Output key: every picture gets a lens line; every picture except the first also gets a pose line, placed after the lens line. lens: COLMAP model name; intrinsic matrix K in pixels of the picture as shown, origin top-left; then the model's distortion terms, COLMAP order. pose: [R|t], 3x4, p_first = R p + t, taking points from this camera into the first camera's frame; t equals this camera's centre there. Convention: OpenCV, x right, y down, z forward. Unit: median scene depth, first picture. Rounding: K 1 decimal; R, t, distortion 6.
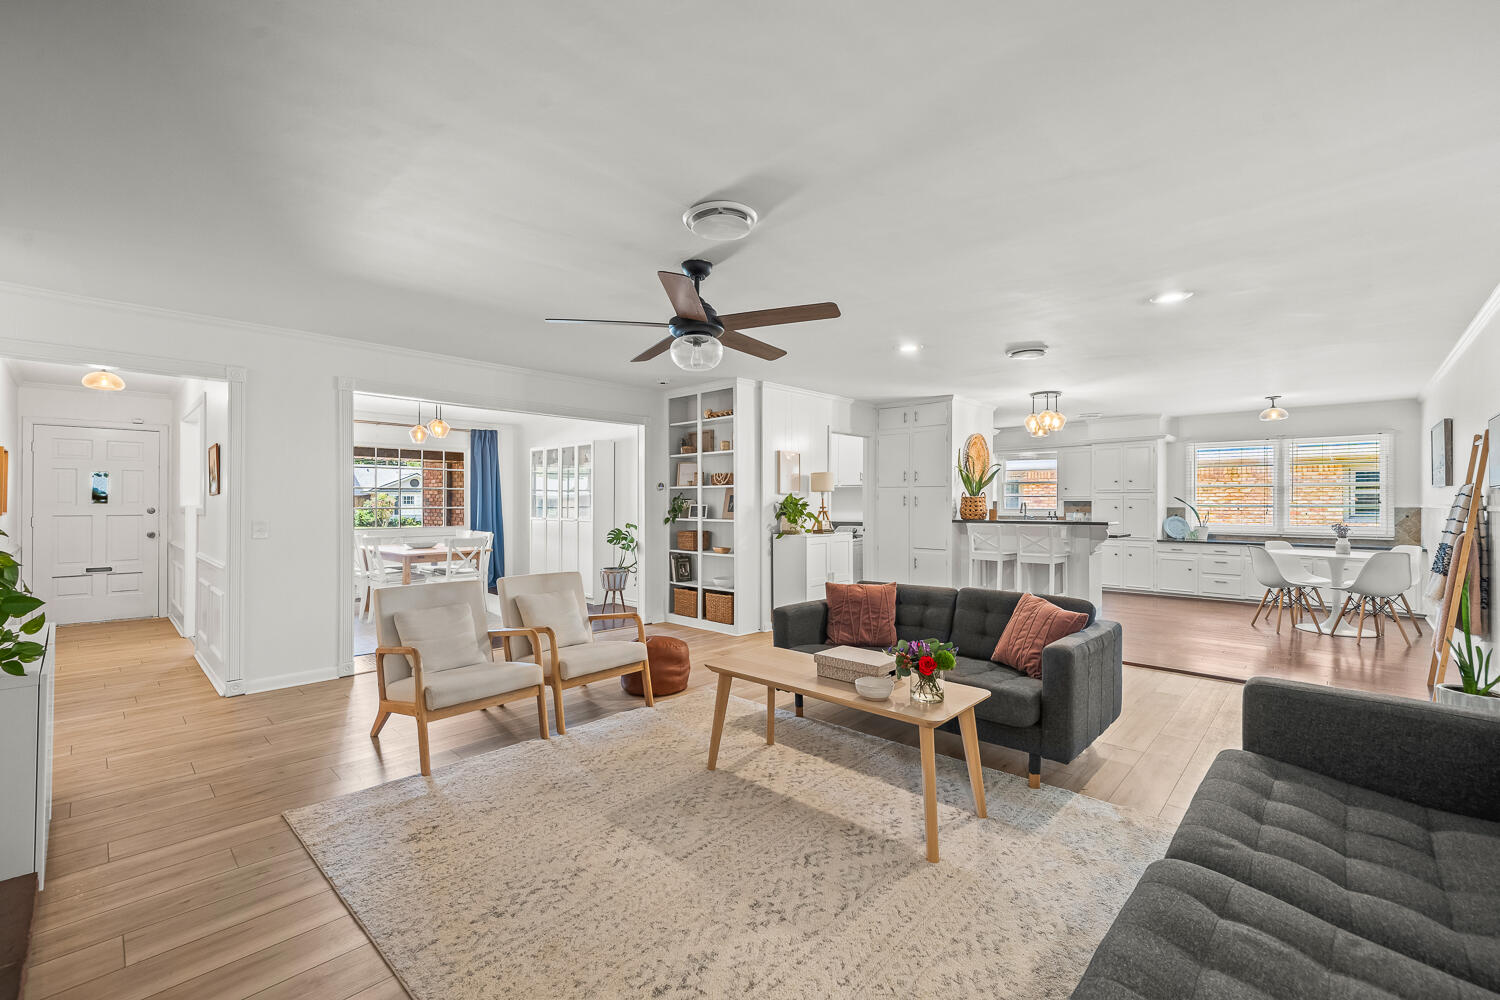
lens RADIAL K [[623.1, 0, 744.8], [0, 623.1, 498.5], [0, 0, 1]] dist [-0.001212, -0.000057]
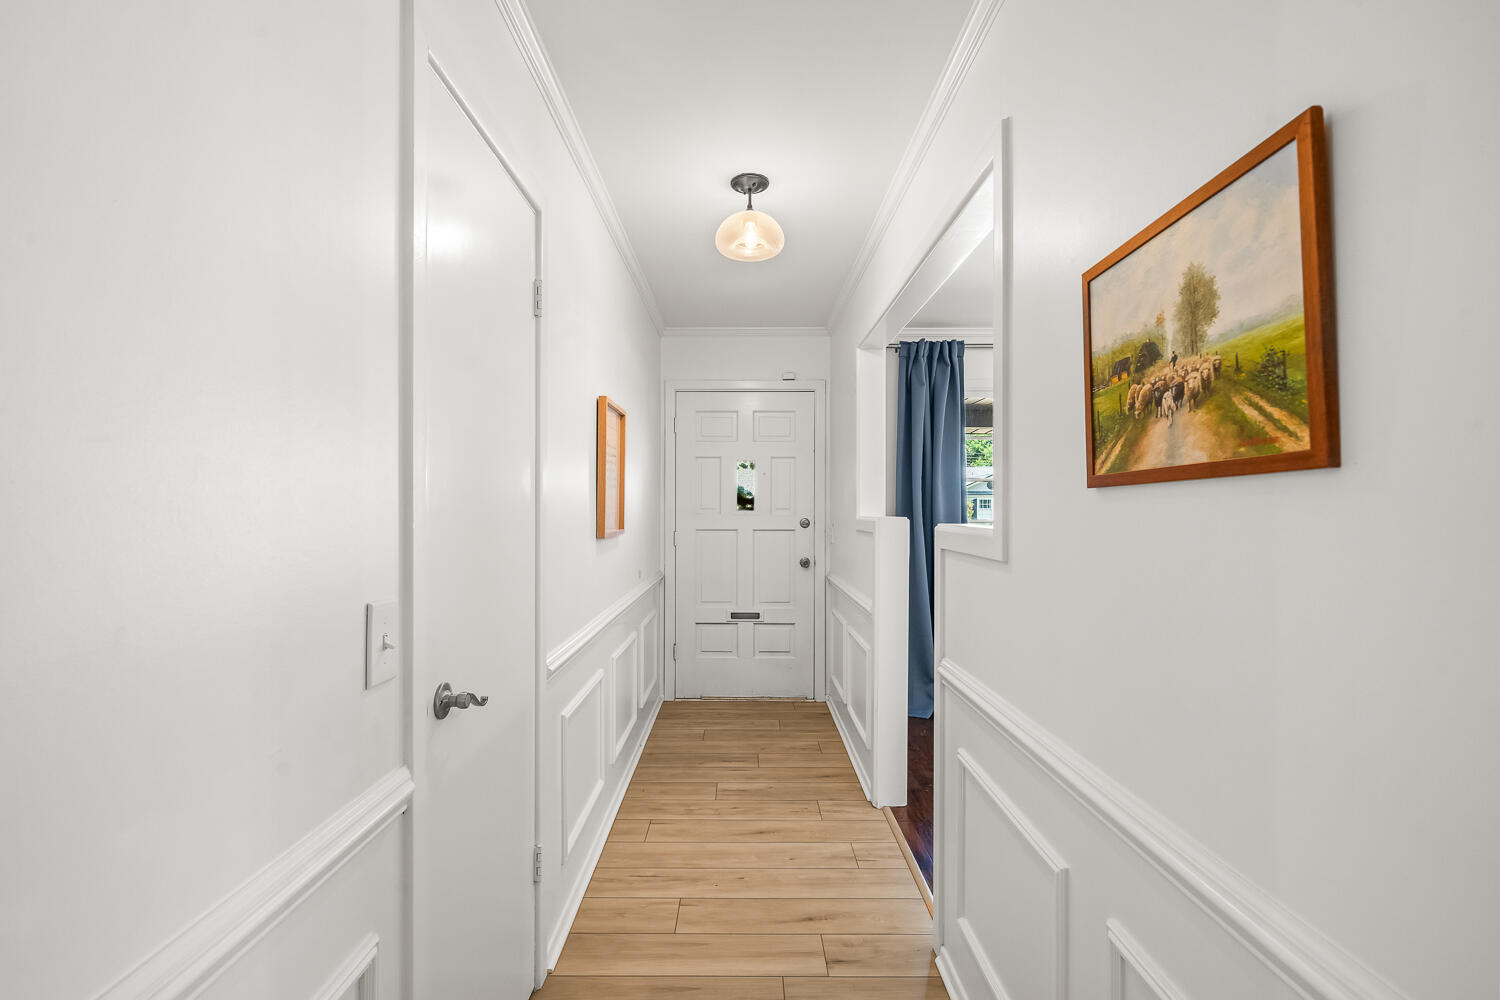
lens RADIAL K [[651.1, 0, 740.3], [0, 651.1, 508.4], [0, 0, 1]] dist [0.001243, -0.000095]
pose [[0.685155, 0.003123, -0.728390, -0.539632], [0.003885, 0.999961, 0.007942, 0.000292], [0.728387, -0.008271, 0.685116, 0.524789]]
